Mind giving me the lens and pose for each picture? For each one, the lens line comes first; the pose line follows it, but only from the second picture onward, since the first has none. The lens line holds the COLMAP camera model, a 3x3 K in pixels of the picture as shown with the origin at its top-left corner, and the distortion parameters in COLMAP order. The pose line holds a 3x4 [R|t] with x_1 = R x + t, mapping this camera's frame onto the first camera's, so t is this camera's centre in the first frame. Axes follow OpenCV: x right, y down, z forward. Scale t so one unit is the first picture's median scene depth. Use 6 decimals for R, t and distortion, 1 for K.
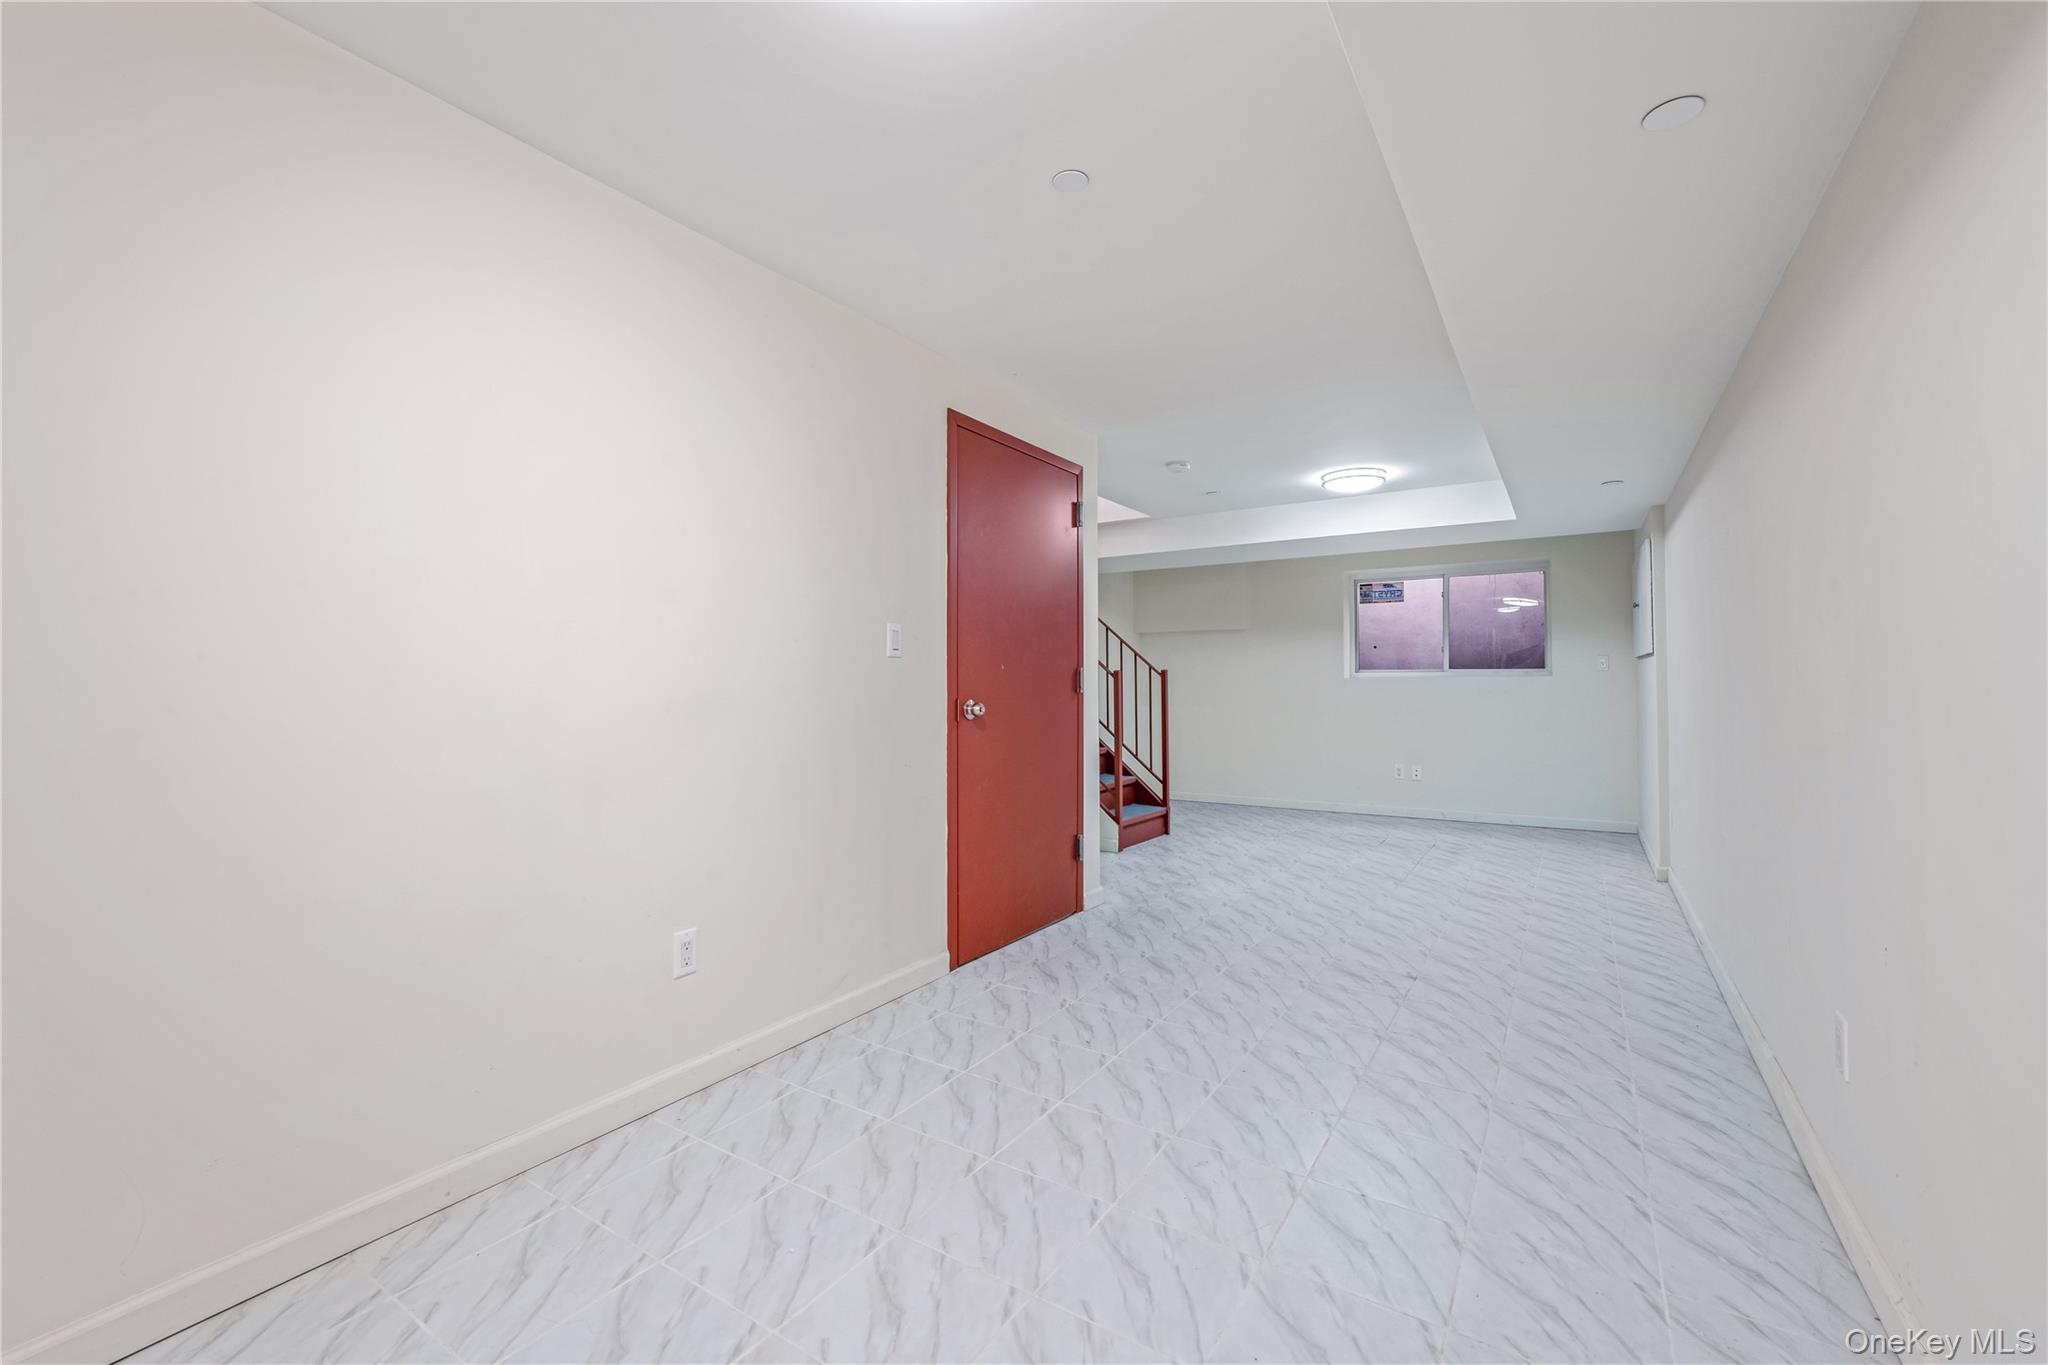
lens RADIAL K [[859.7, 0, 1004.5], [0, 859.7, 679.2], [0, 0, 1]] dist [0.004828, -0.000312]
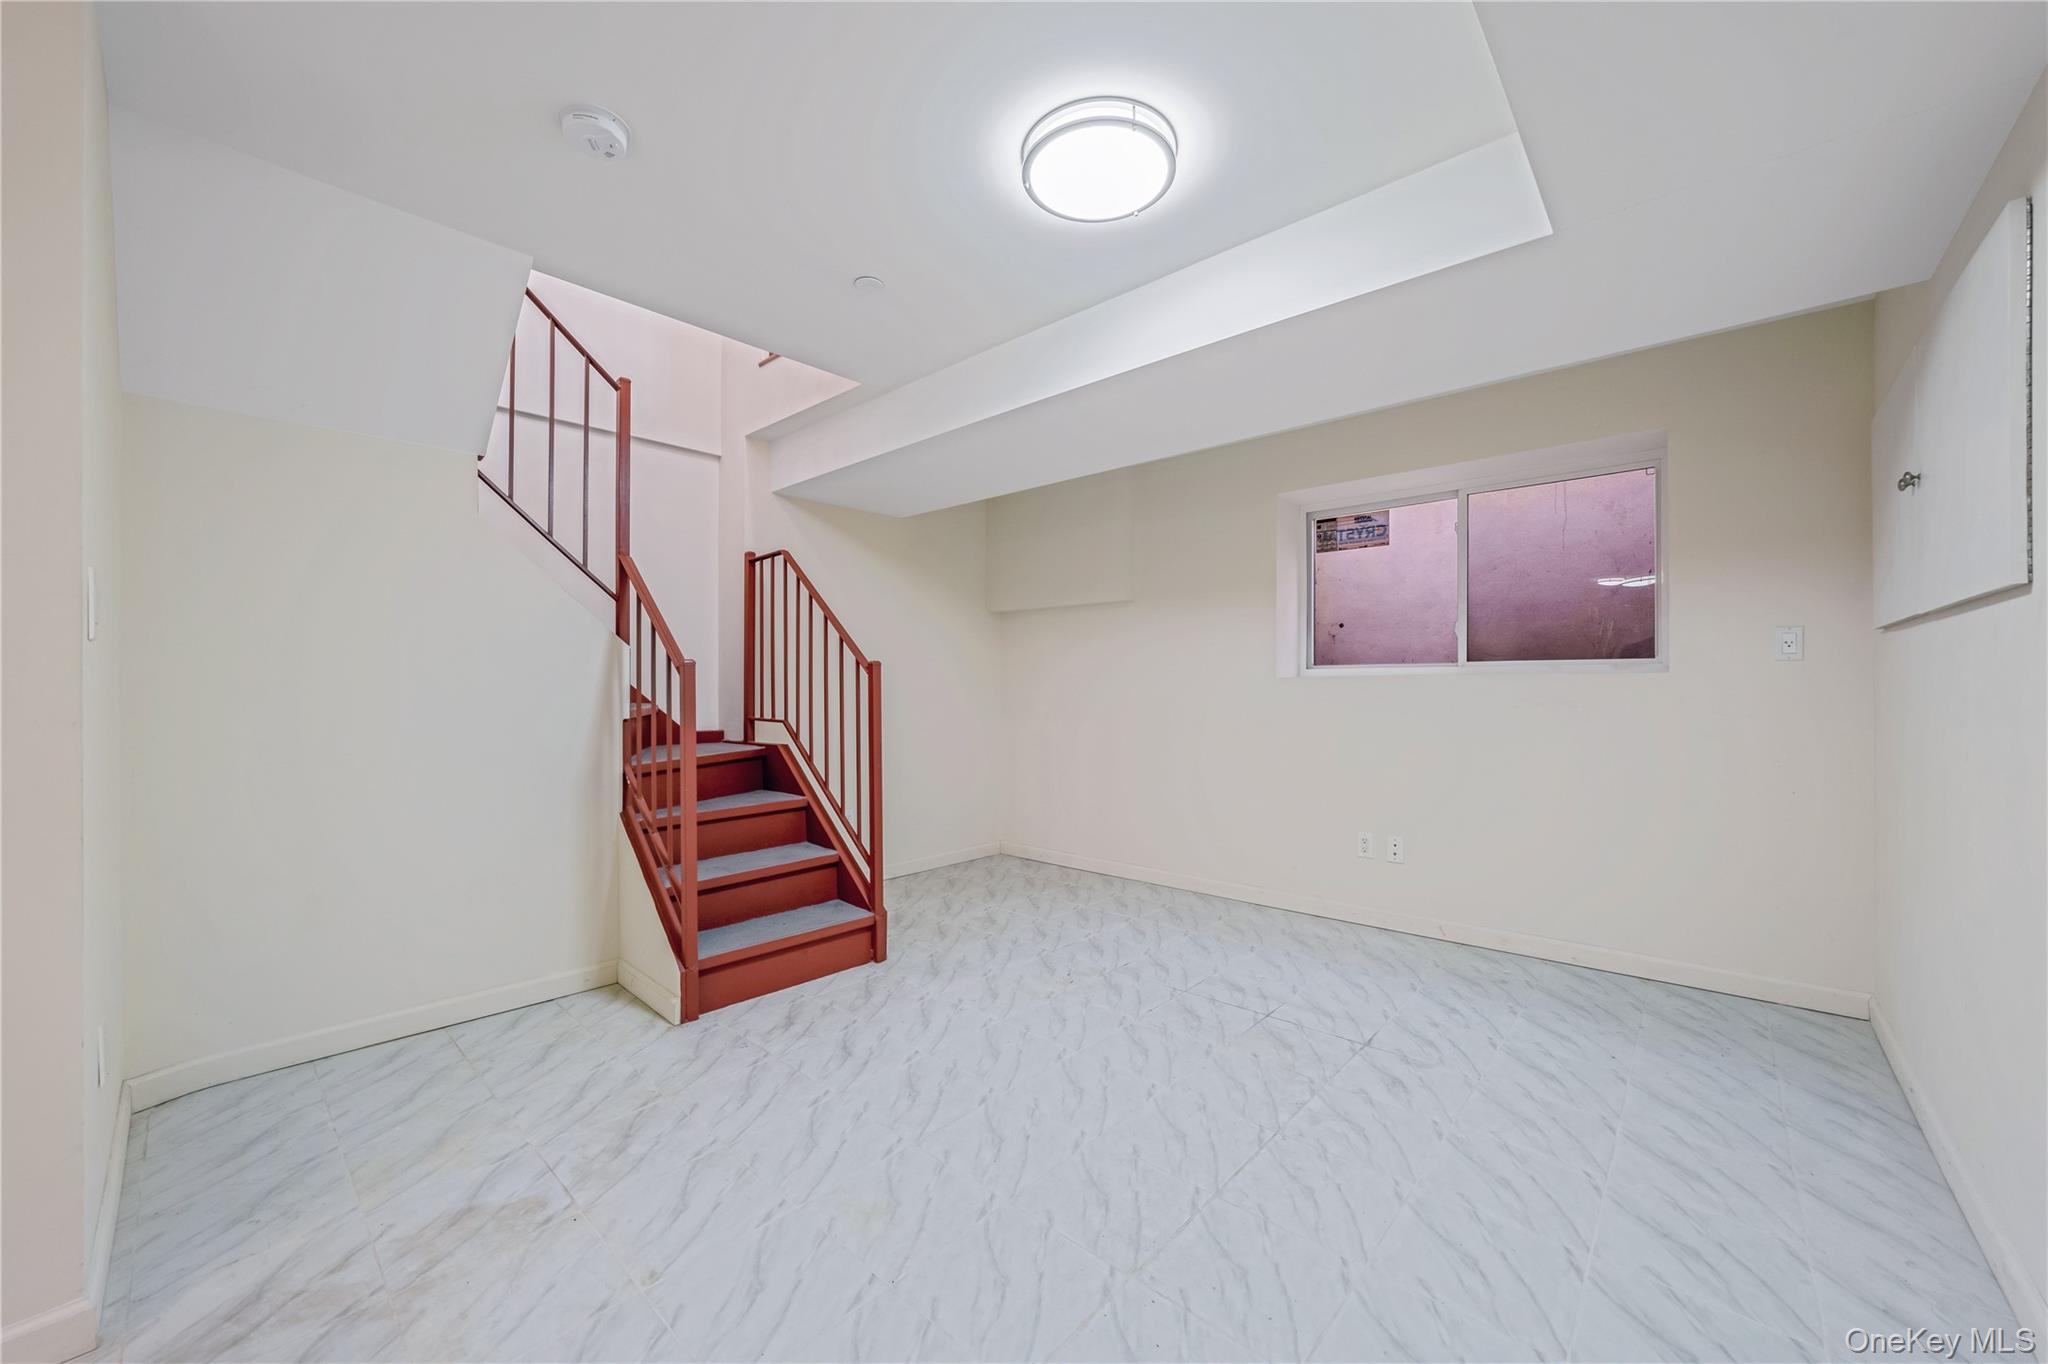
lens RADIAL K [[756.6, 0, 1045.4], [0, 756.6, 688.0], [0, 0, 1]] dist [0.006887, 0.000964]
pose [[0.990258, 0.005361, -0.139139, 0.098616], [-0.004790, 0.999979, 0.004441, 0.001513], [0.139160, -0.003731, 0.990263, 0.148990]]
